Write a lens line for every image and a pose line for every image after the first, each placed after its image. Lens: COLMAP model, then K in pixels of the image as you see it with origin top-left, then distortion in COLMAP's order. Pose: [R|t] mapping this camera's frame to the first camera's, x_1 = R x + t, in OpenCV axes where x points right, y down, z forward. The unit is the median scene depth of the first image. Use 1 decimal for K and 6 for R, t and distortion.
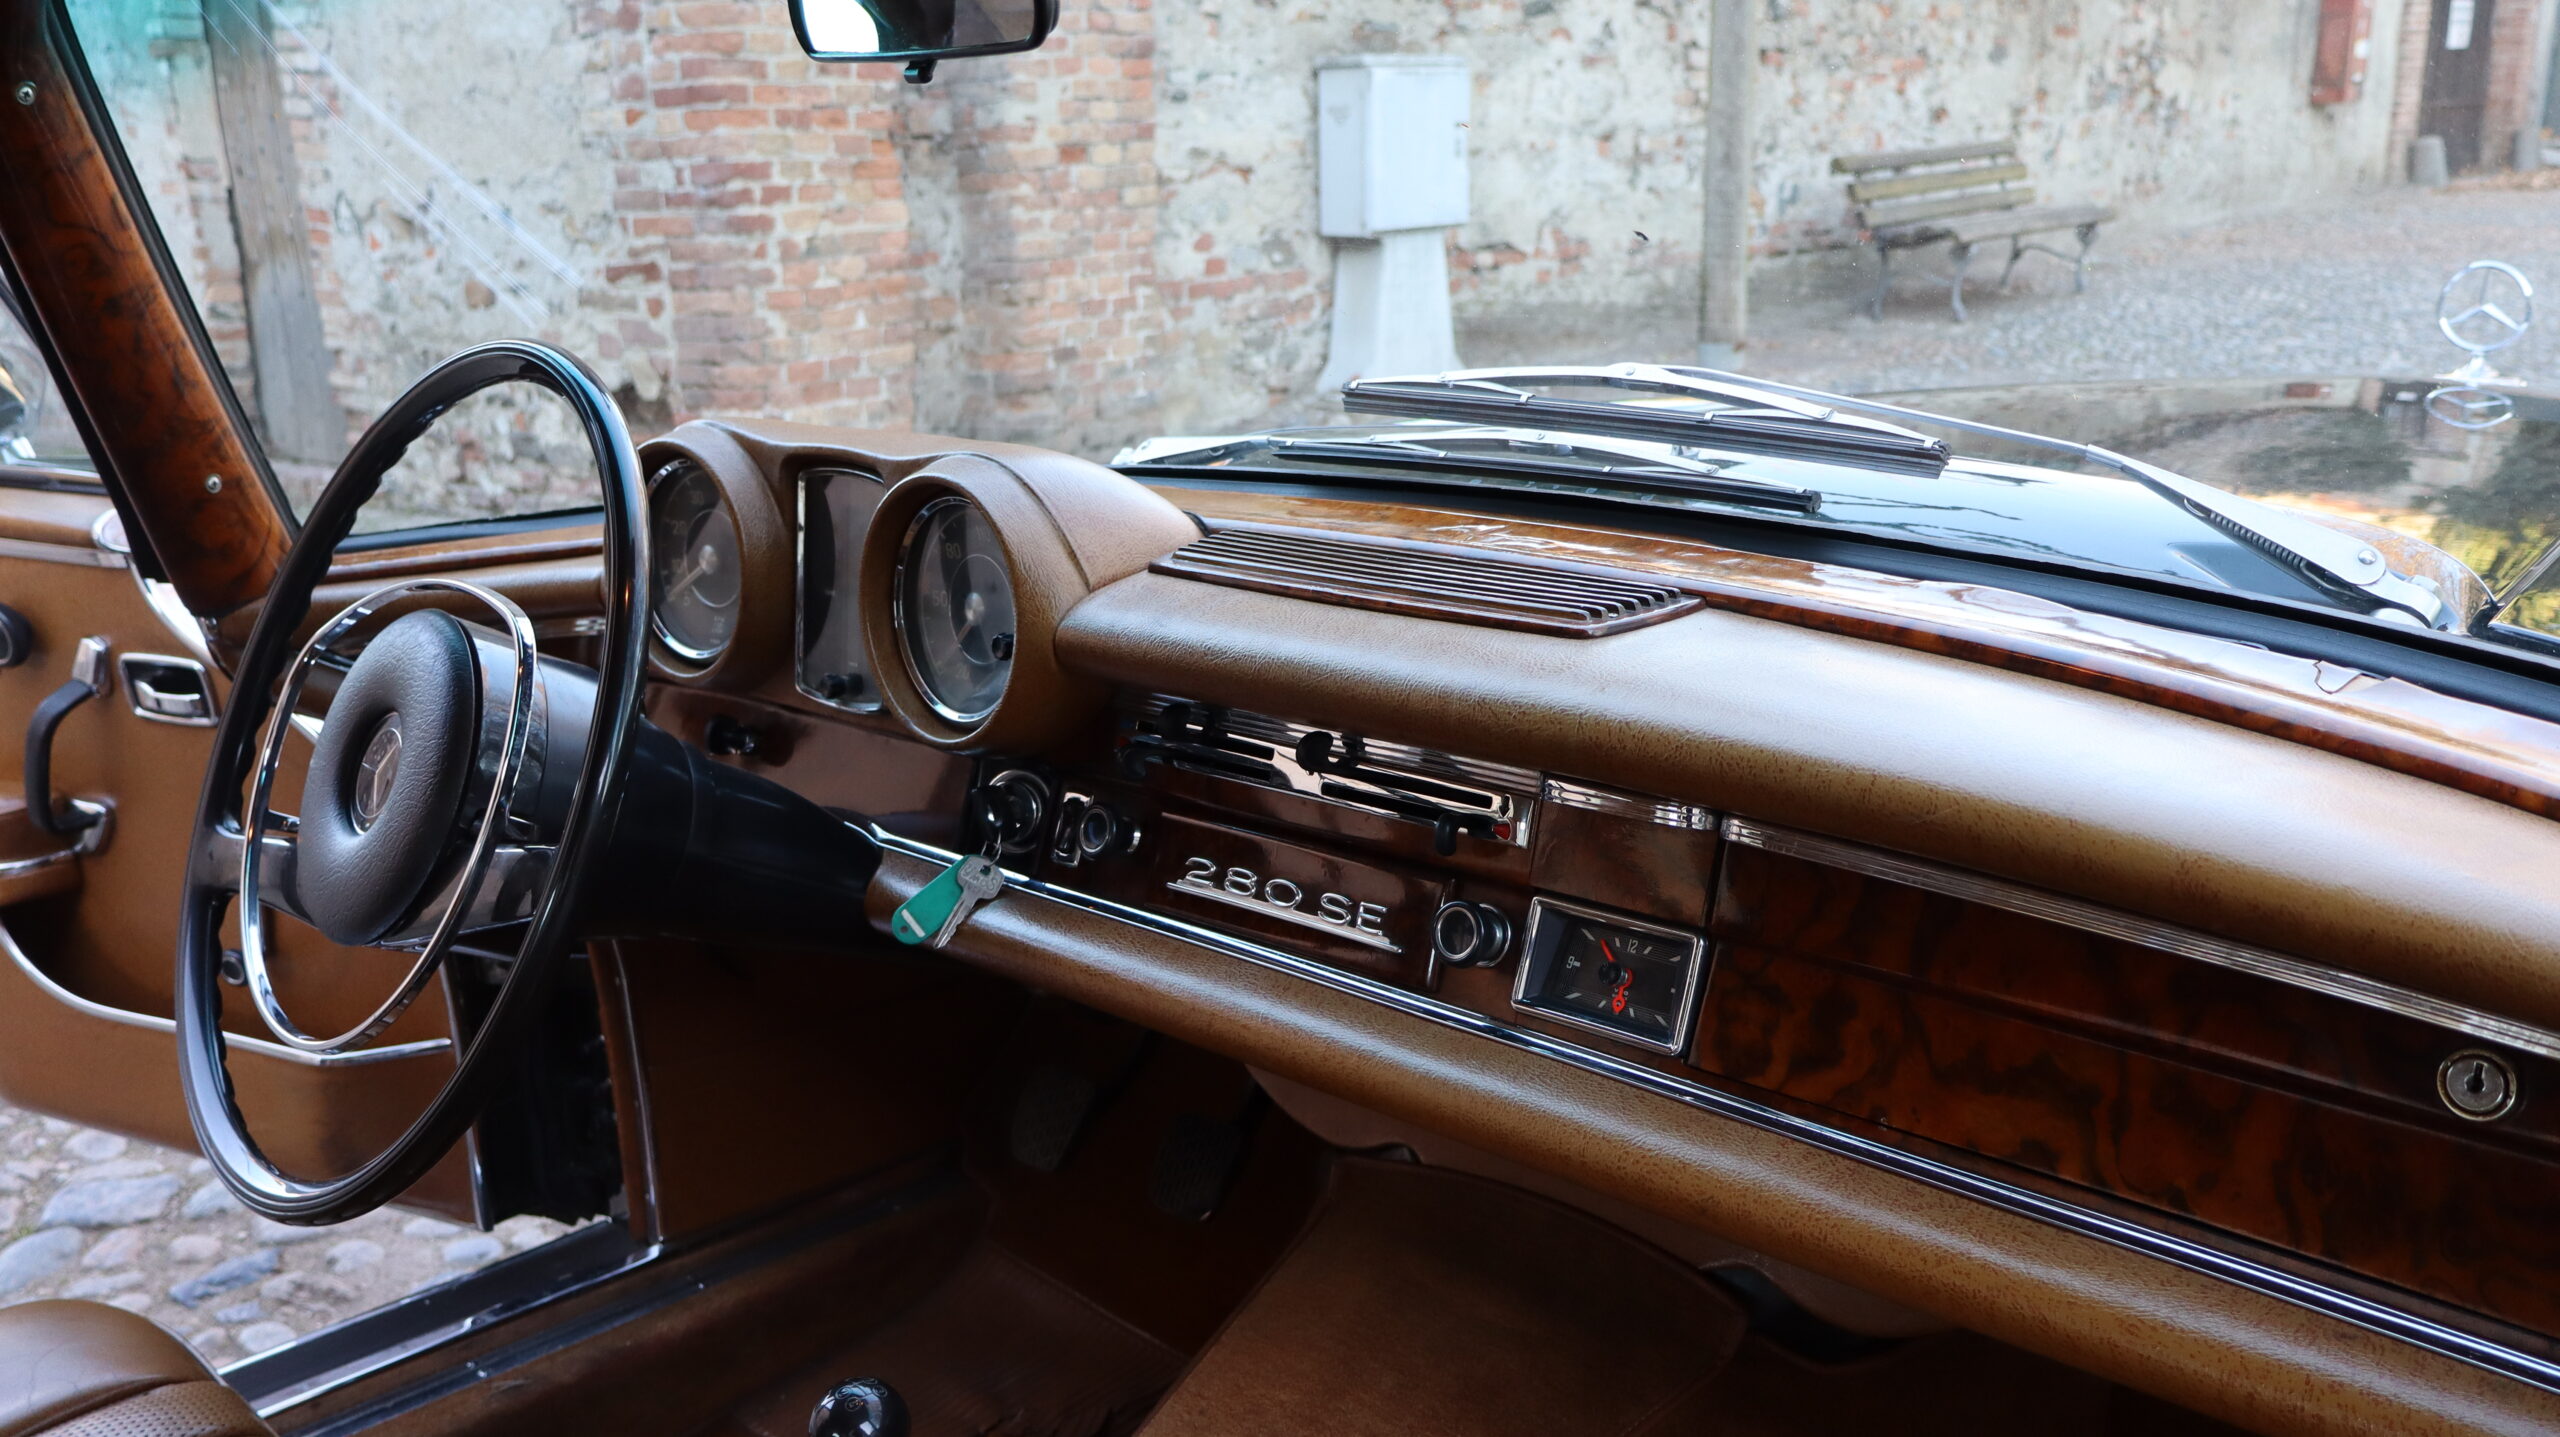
lens RADIAL K [[2246.5, 0, 1290.6], [0, 2246.5, 655.1], [0, 0, 1]] dist [-0.018122, 0.002566]
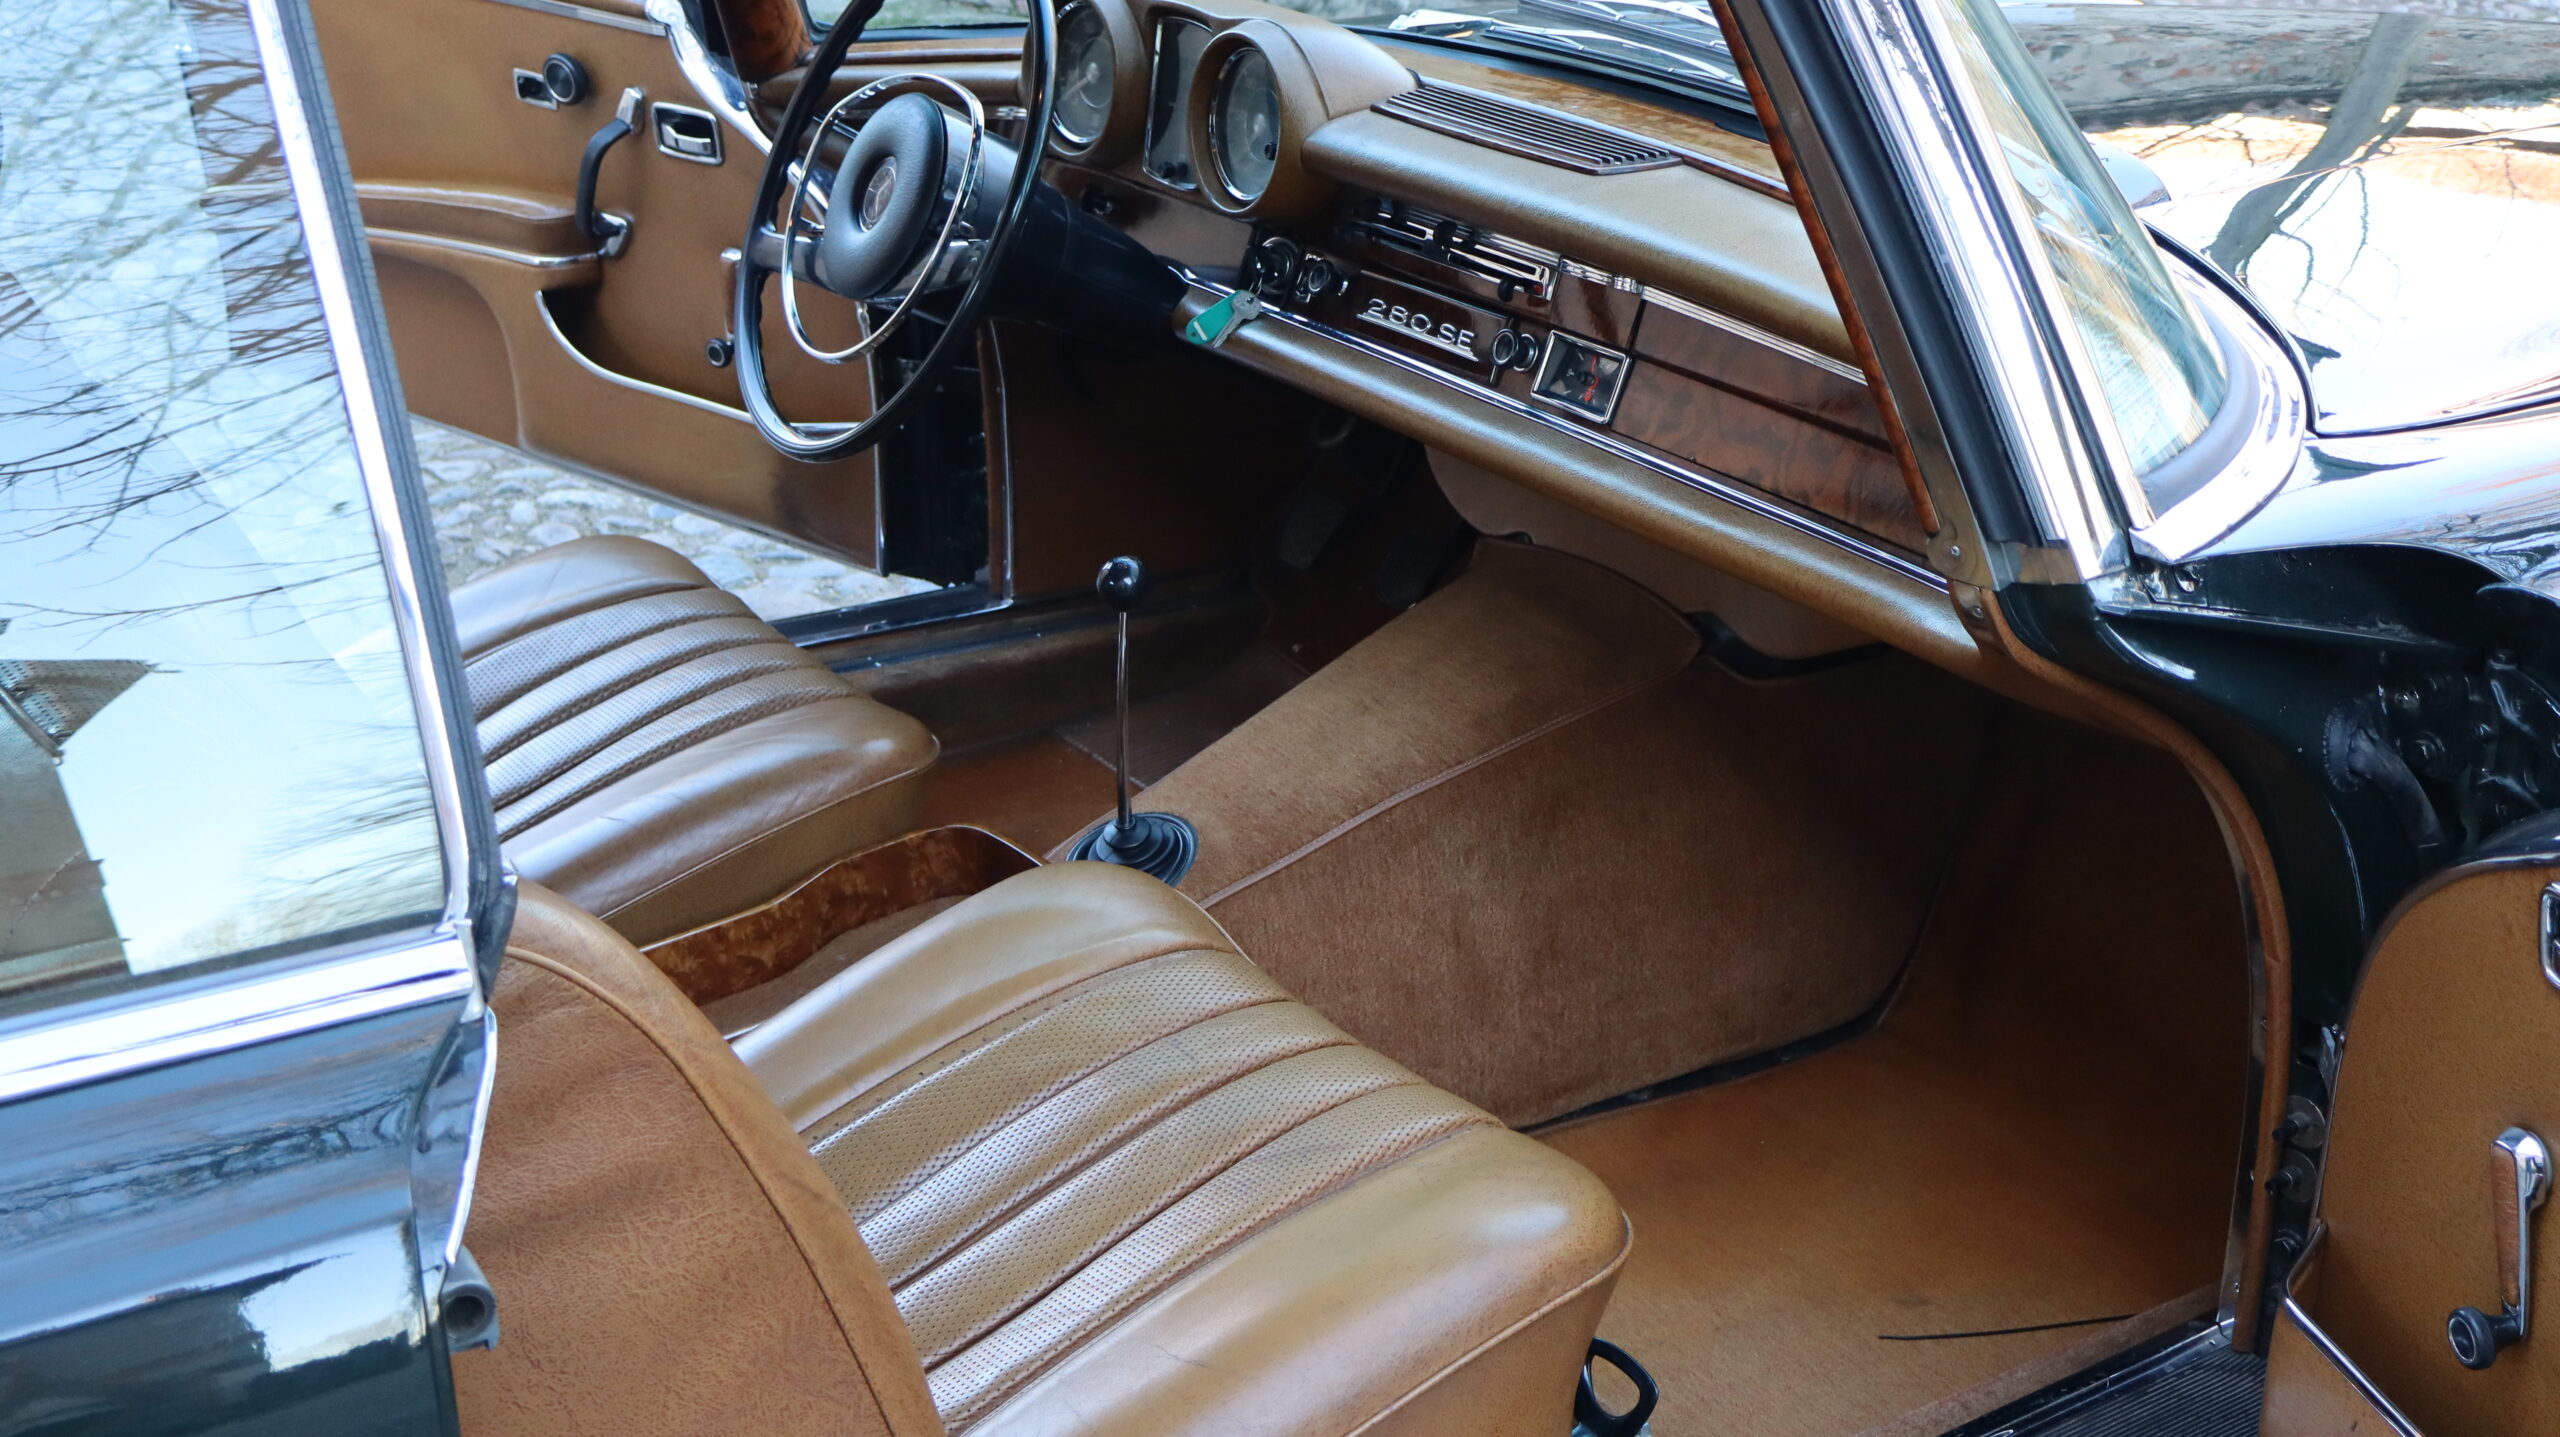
lens RADIAL K [[3123.6, 0, 1173.8], [0, 3123.6, 661.5], [0, 0, 1]] dist [-0.009802, 0.005473]
pose [[0.968479, 0.126578, -0.214537, 0.192024], [-0.094262, 0.983451, 0.154719, 0.009545], [0.230571, -0.129620, 0.964384, -0.692267]]
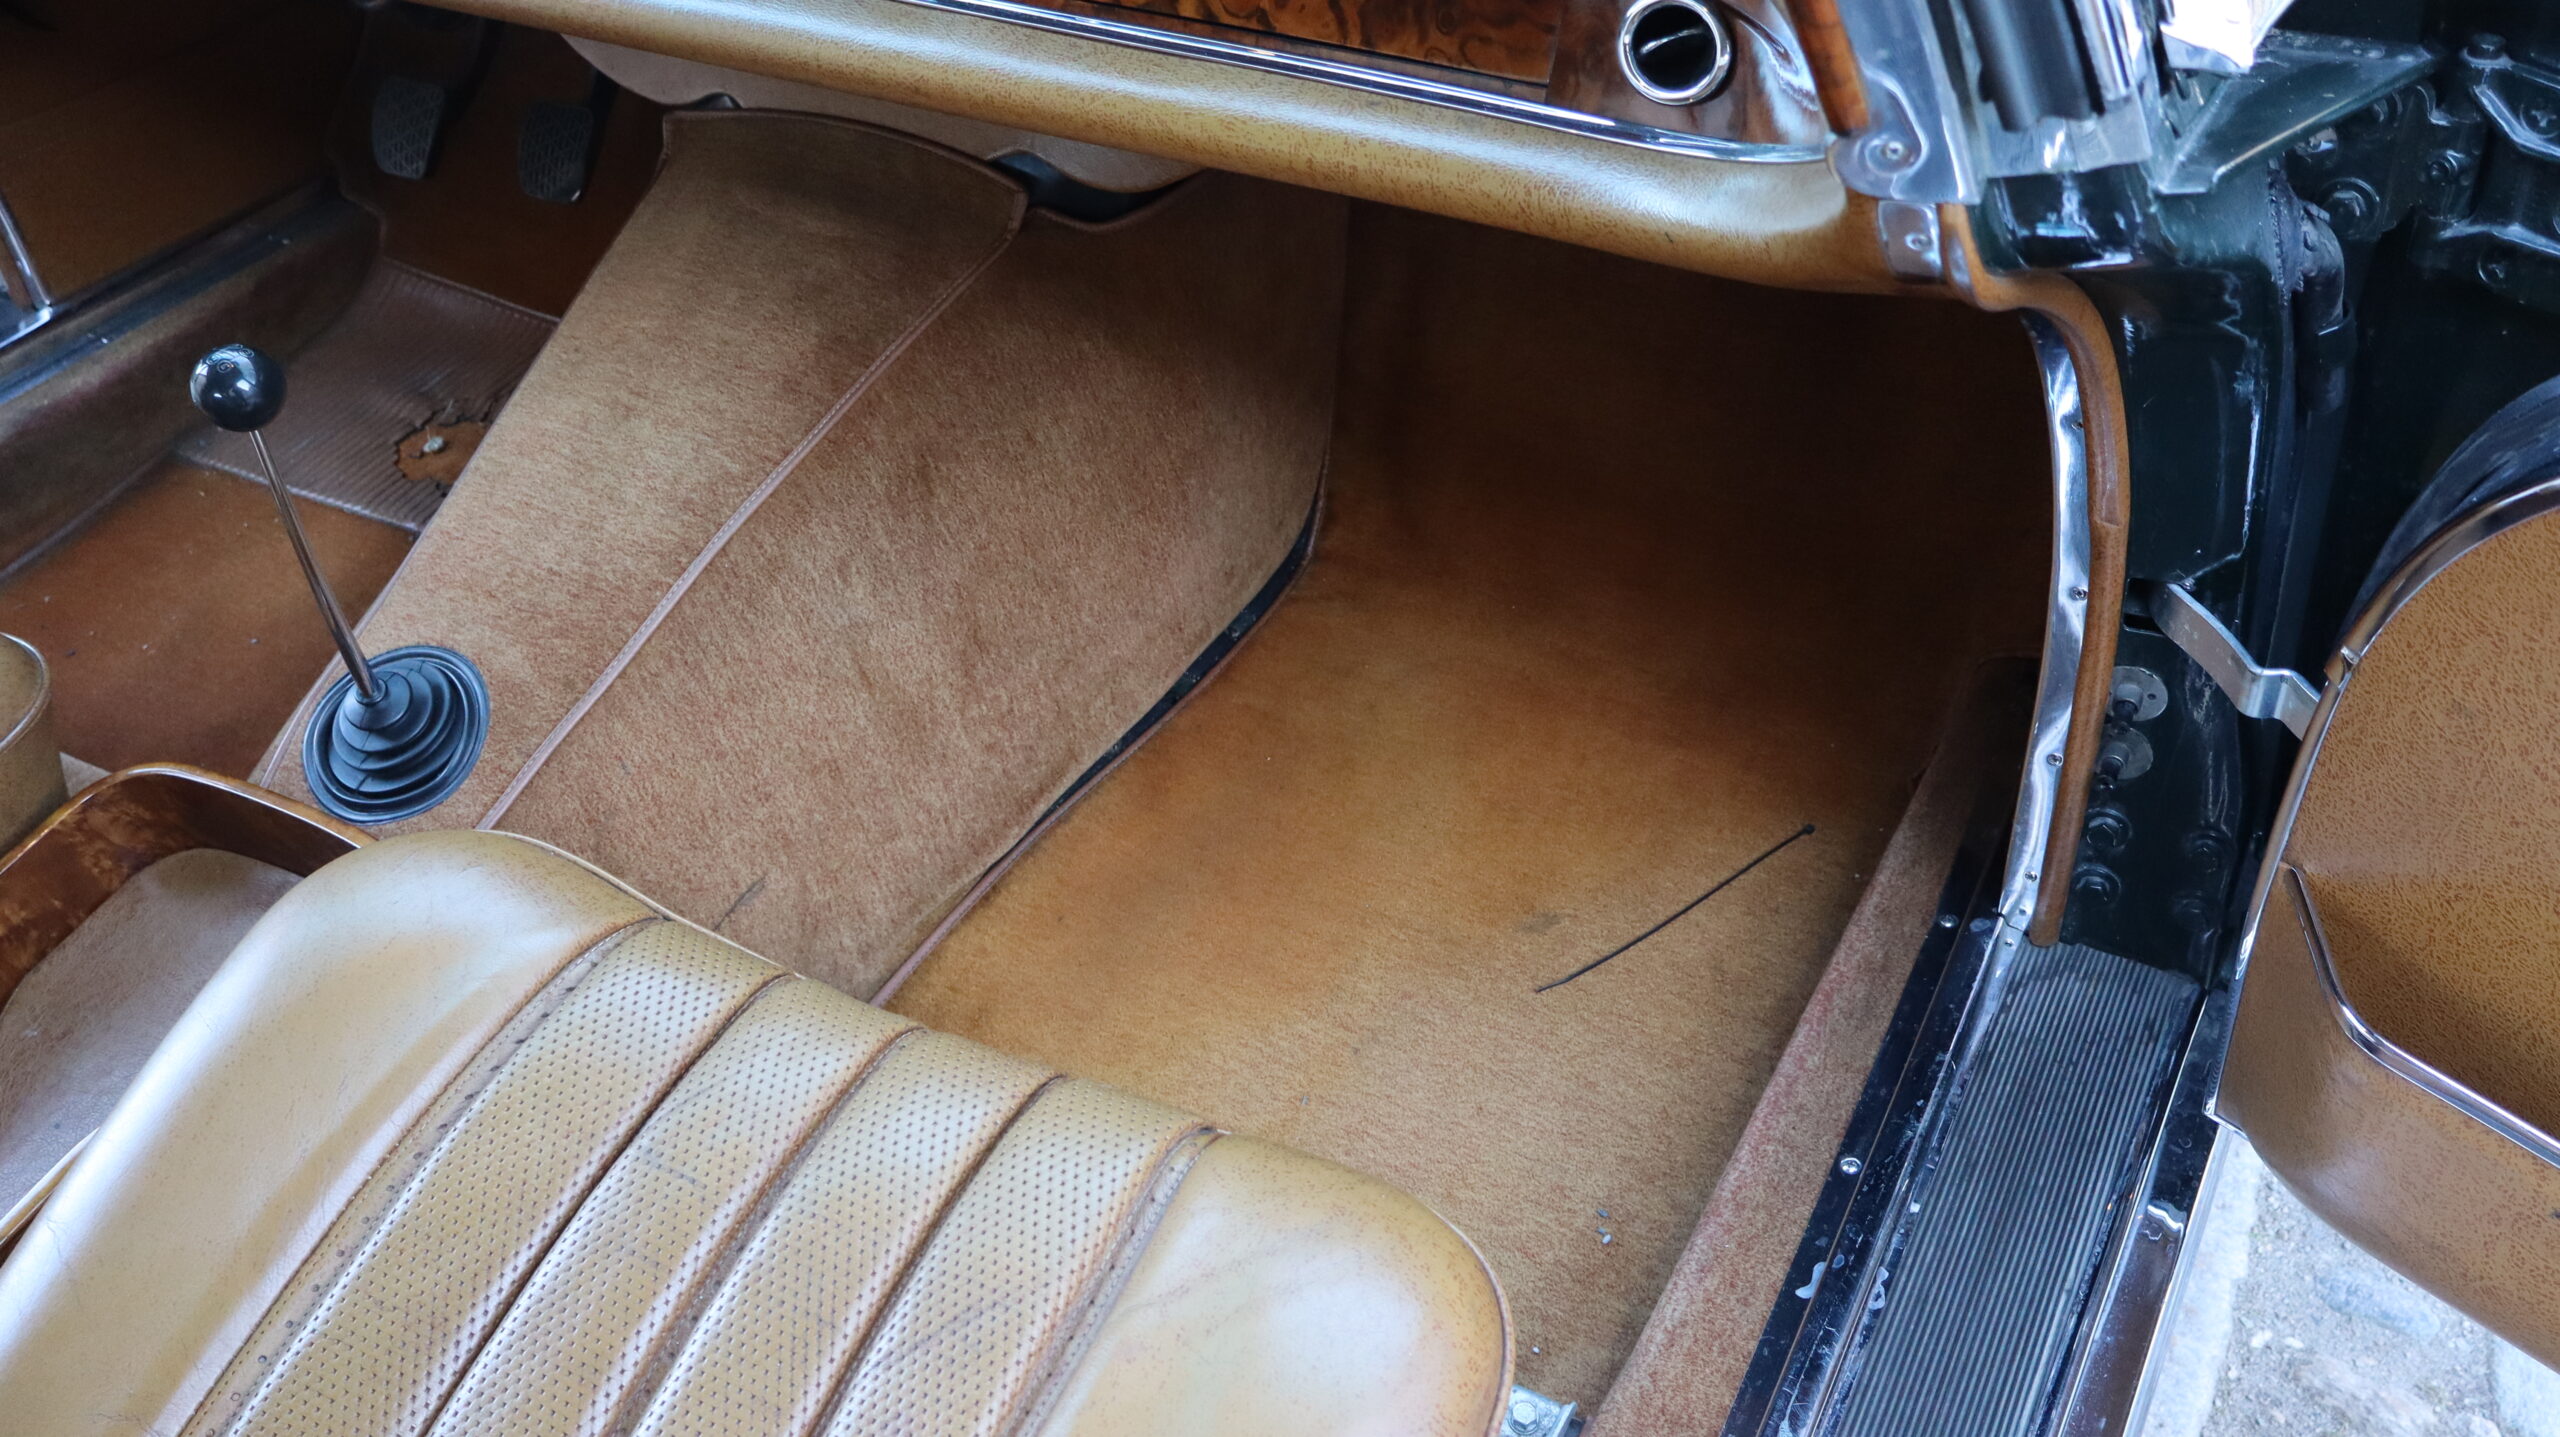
lens RADIAL K [[2306.9, 0, 1280.0], [0, 2306.9, 718.5], [0, 0, 1]] dist [0.010082, -0.008982]
pose [[0.968840, -0.187161, 0.162232, 0.051639], [0.095174, 0.886015, 0.453783, 0.002852], [-0.228671, -0.424203, 0.876220, -0.121120]]
